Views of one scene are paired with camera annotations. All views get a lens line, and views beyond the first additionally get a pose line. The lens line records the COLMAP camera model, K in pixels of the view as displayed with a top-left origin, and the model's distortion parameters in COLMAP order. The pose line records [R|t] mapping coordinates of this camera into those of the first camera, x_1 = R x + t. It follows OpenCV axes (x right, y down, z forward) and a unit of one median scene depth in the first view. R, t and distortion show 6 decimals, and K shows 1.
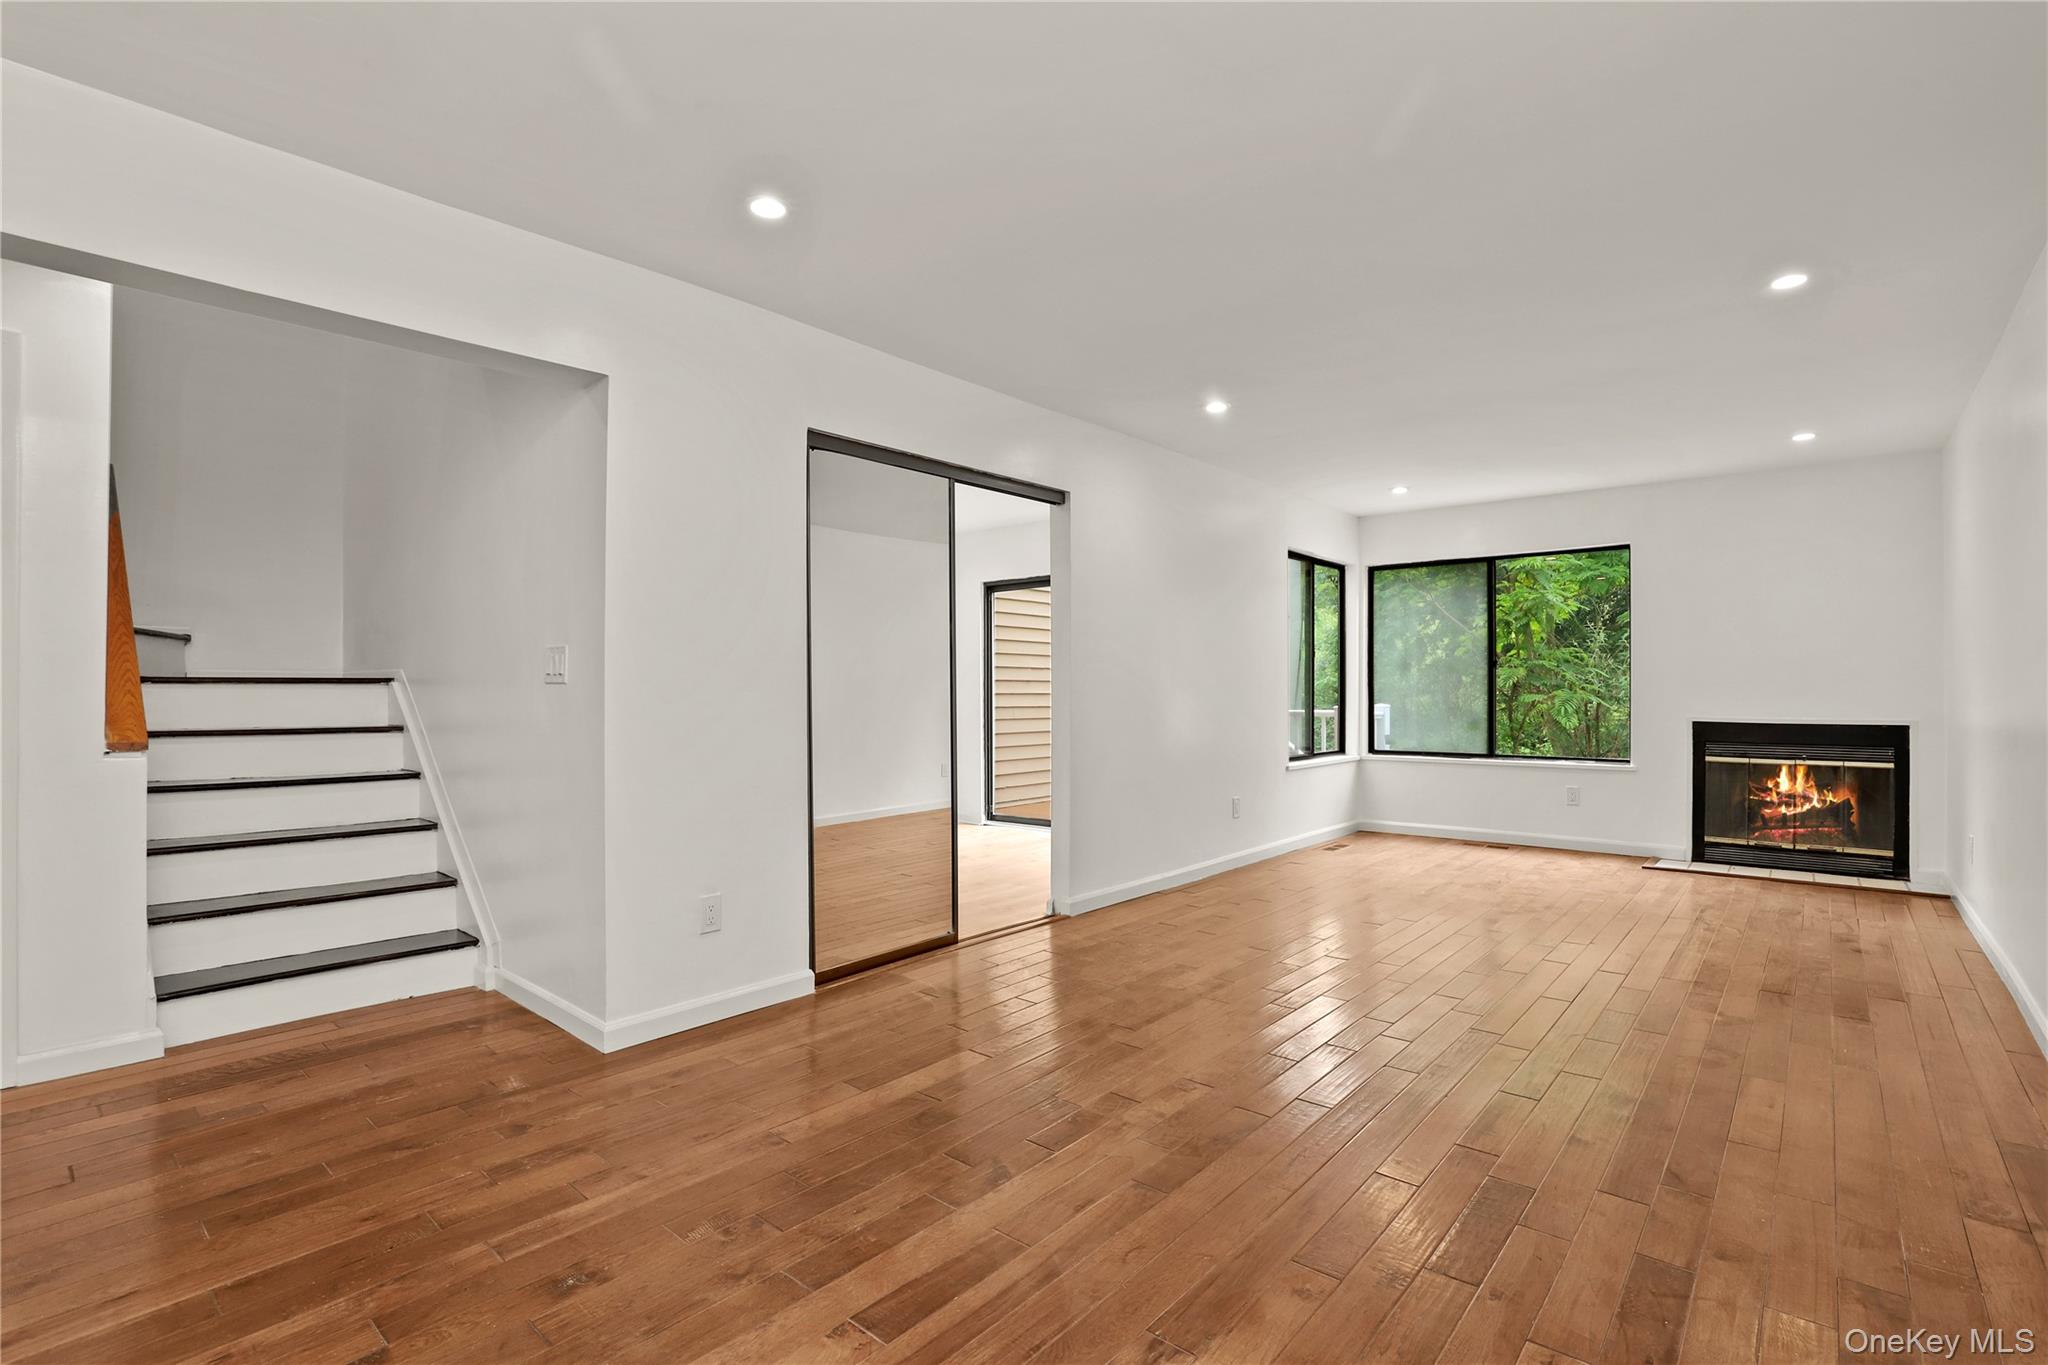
lens RADIAL K [[955.2, 0, 1051.4], [0, 955.2, 668.0], [0, 0, 1]] dist [-0.028115, 0.002431]
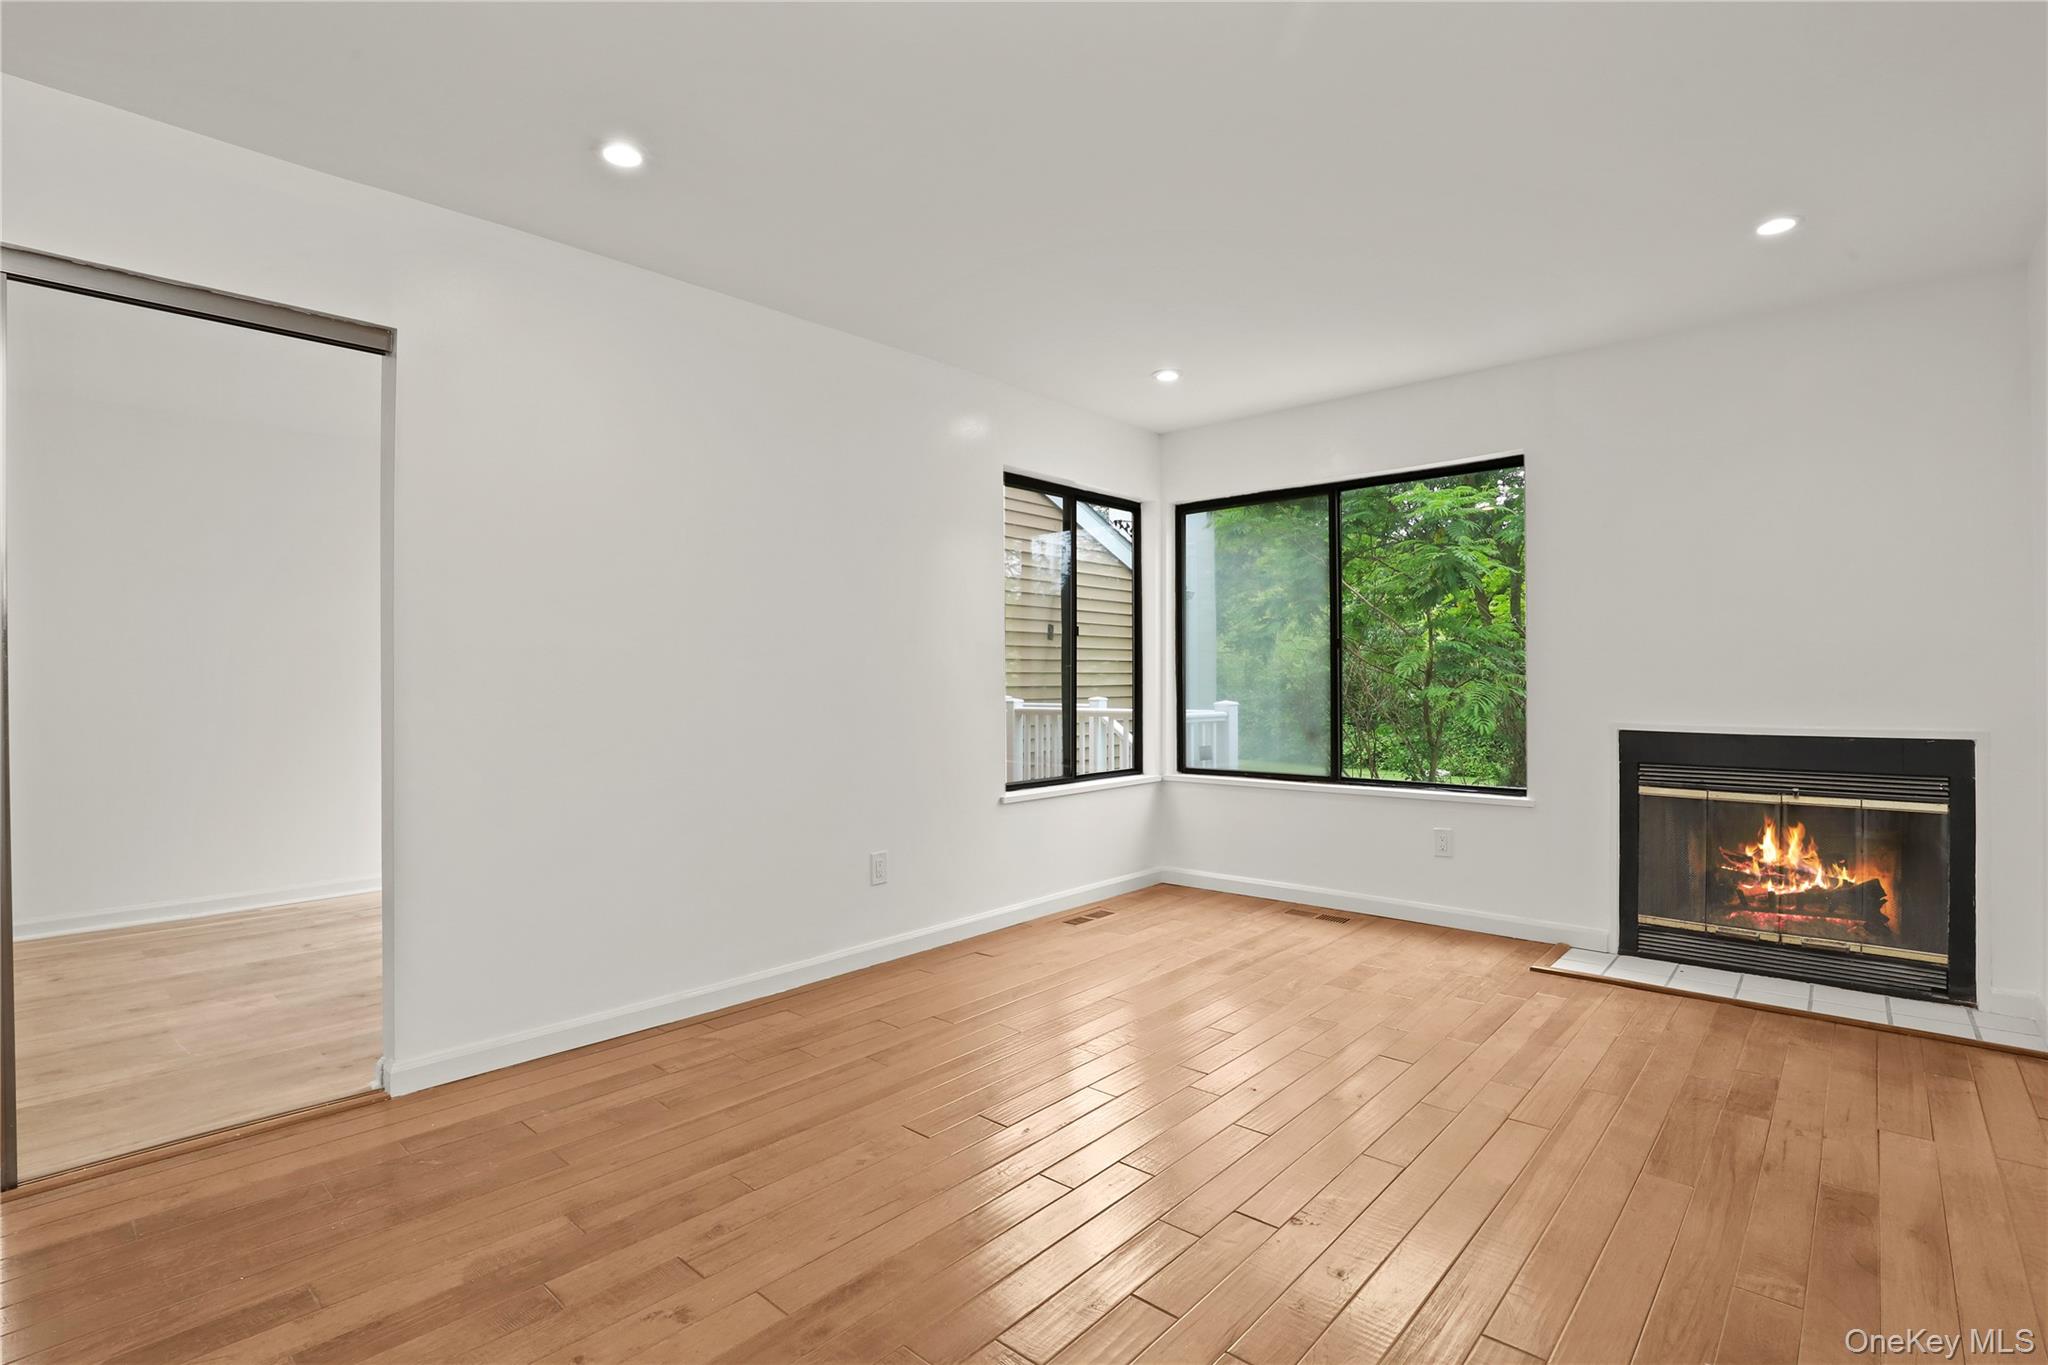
lens RADIAL K [[955.2, 0, 1033.8], [0, 955.2, 692.3], [0, 0, 1]] dist [-0.028115, 0.002431]
pose [[0.999806, 0.001484, -0.019656, 0.316321], [-0.000837, 0.999458, 0.032913, 0.009797], [0.019694, -0.032890, 0.999265, 0.385007]]
